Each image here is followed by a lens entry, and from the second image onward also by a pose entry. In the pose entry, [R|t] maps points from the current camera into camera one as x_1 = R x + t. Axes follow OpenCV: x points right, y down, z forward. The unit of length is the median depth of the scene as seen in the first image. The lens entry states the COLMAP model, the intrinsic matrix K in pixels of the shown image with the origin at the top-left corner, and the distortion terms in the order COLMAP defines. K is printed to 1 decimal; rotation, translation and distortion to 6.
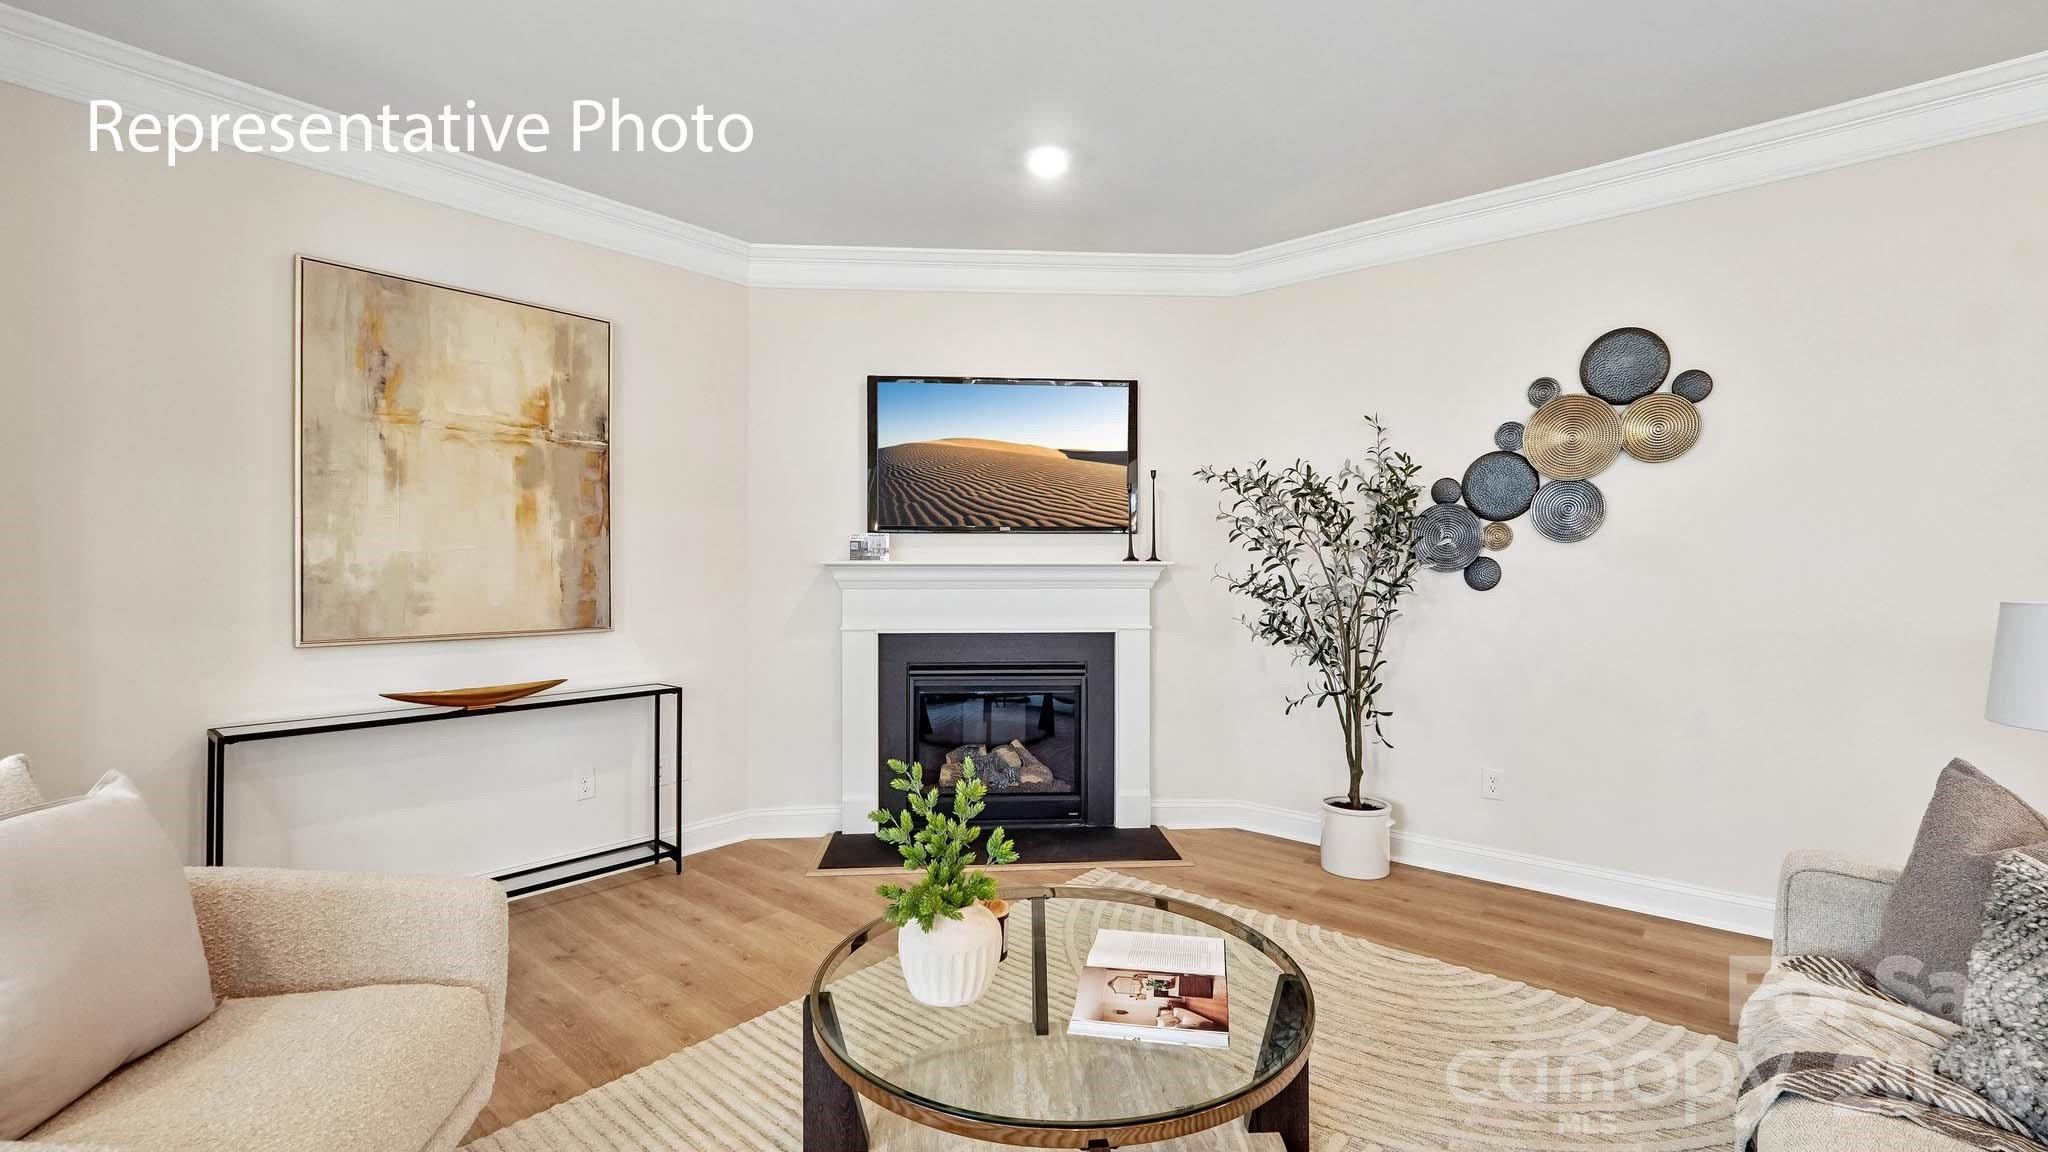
lens RADIAL K [[870.8, 0, 1017.8], [0, 870.8, 569.9], [0, 0, 1]] dist [-0.010460, 0.003148]
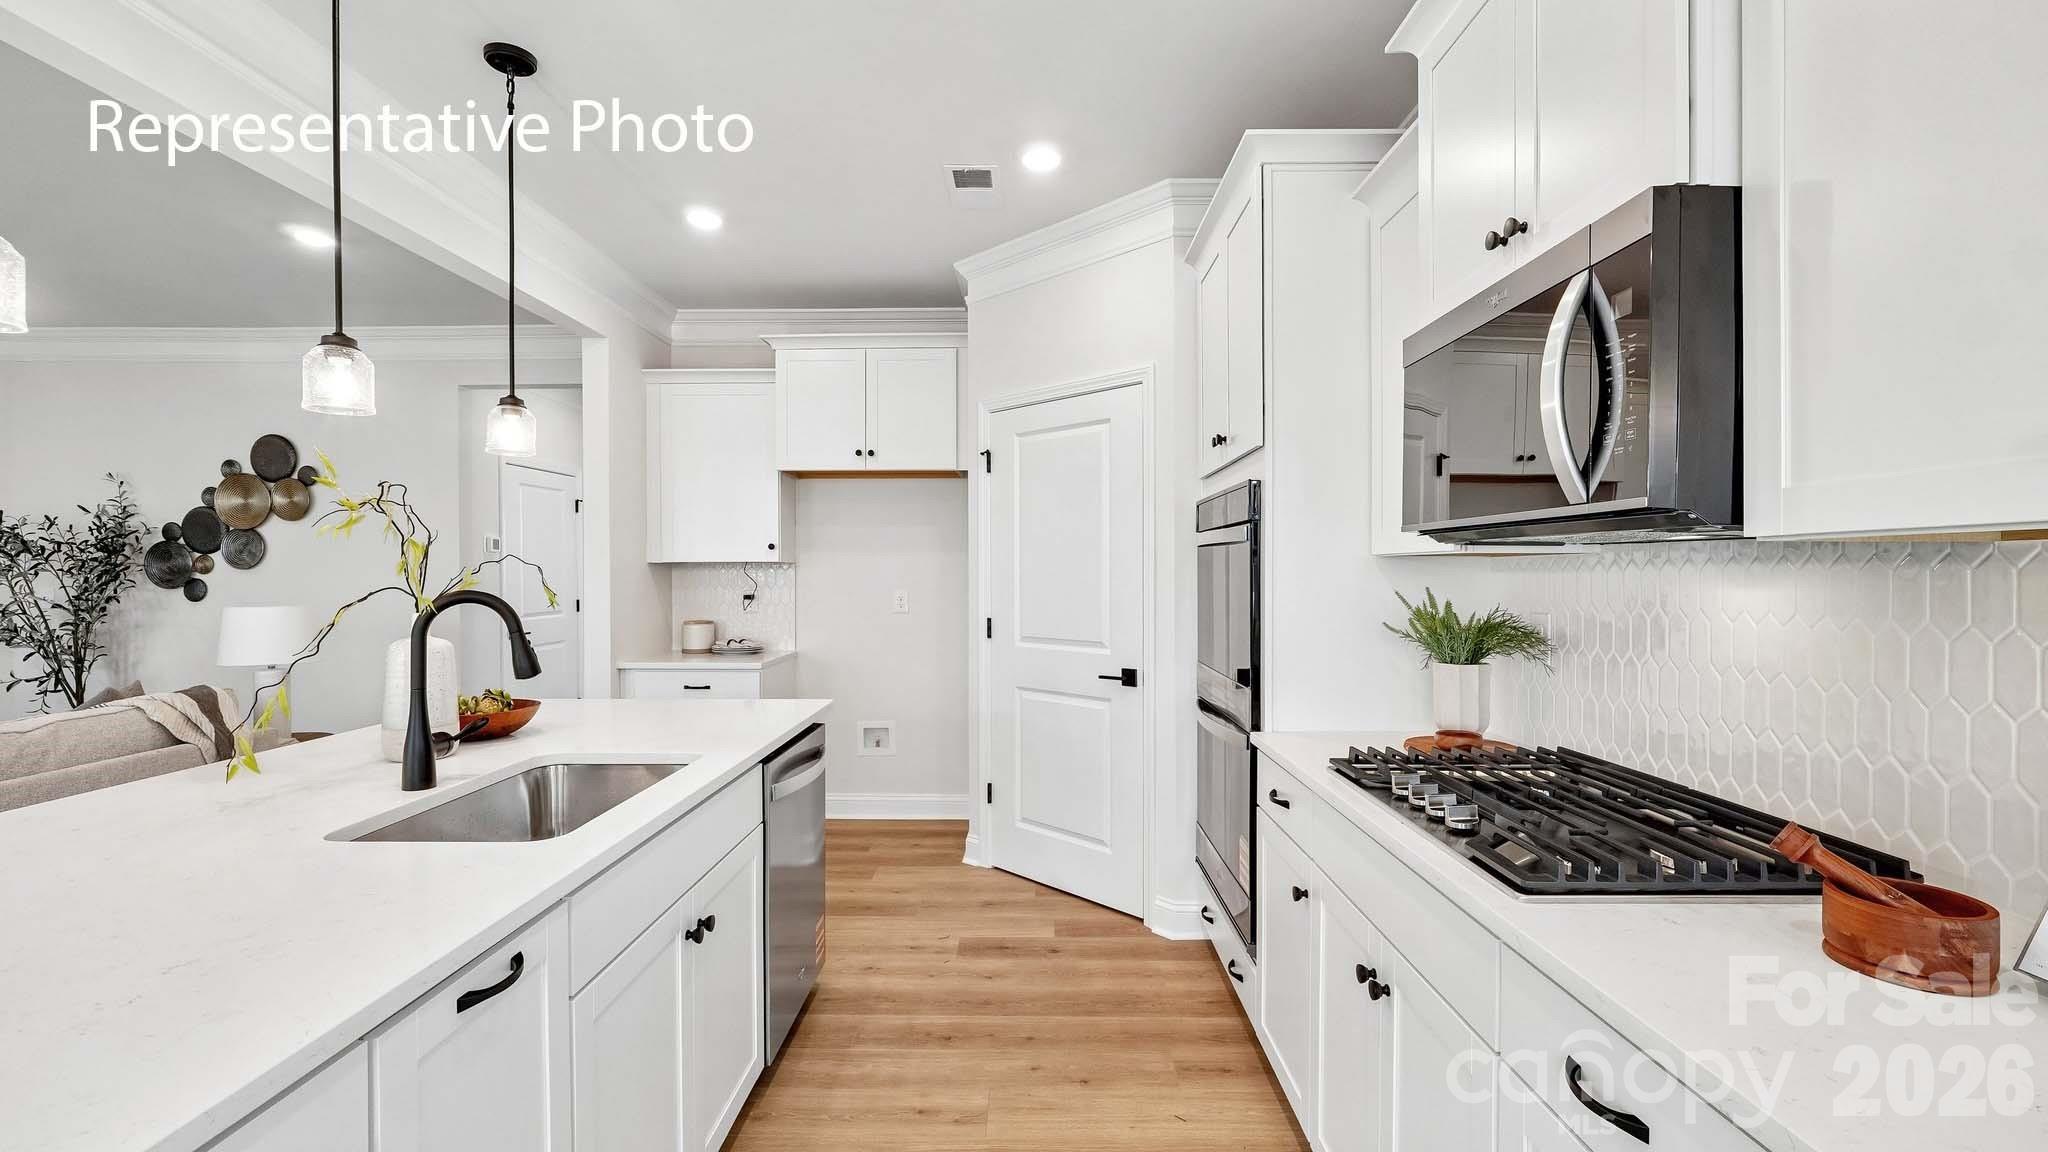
lens RADIAL K [[870.8, 0, 1027.5], [0, 870.8, 580.7], [0, 0, 1]] dist [-0.010460, 0.003148]
pose [[0.762204, -0.006545, 0.647304, 0.659270], [0.000657, 0.999956, 0.009337, -0.023801], [-0.647337, -0.006691, 0.762175, -0.999797]]
